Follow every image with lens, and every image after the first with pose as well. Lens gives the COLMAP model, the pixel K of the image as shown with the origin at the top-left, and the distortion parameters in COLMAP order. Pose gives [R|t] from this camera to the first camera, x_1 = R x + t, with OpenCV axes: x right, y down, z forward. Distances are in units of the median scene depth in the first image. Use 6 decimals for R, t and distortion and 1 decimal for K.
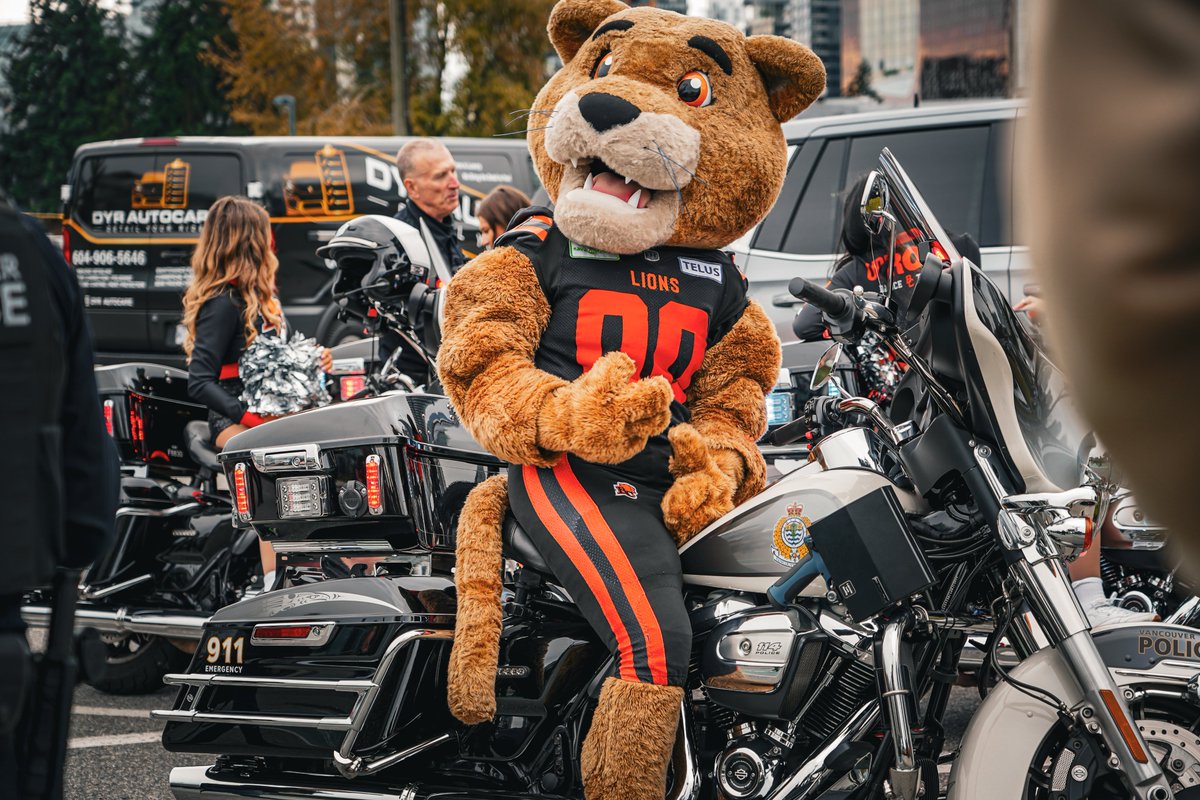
lens RADIAL K [[2523.1, 0, 601.4], [0, 2523.1, 404.4], [0, 0, 1]] dist [0.056820, 0.000000]
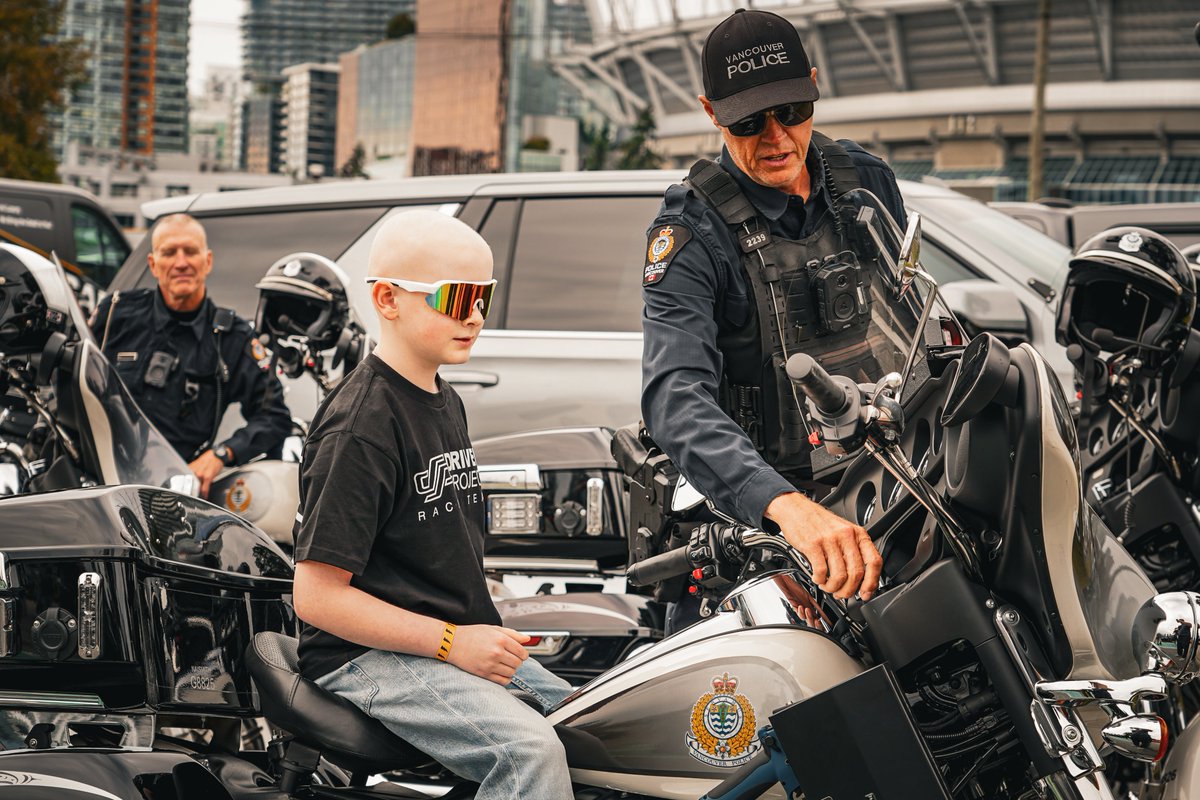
lens RADIAL K [[2523.1, 0, 598.4], [0, 2523.1, 394.9], [0, 0, 1]] dist [0.056820, 0.000000]
pose [[0.977714, 0.059233, 0.201410, -0.095328], [-0.052046, 0.997811, -0.040799, -0.007591], [-0.203385, 0.029408, 0.978657, 0.283935]]
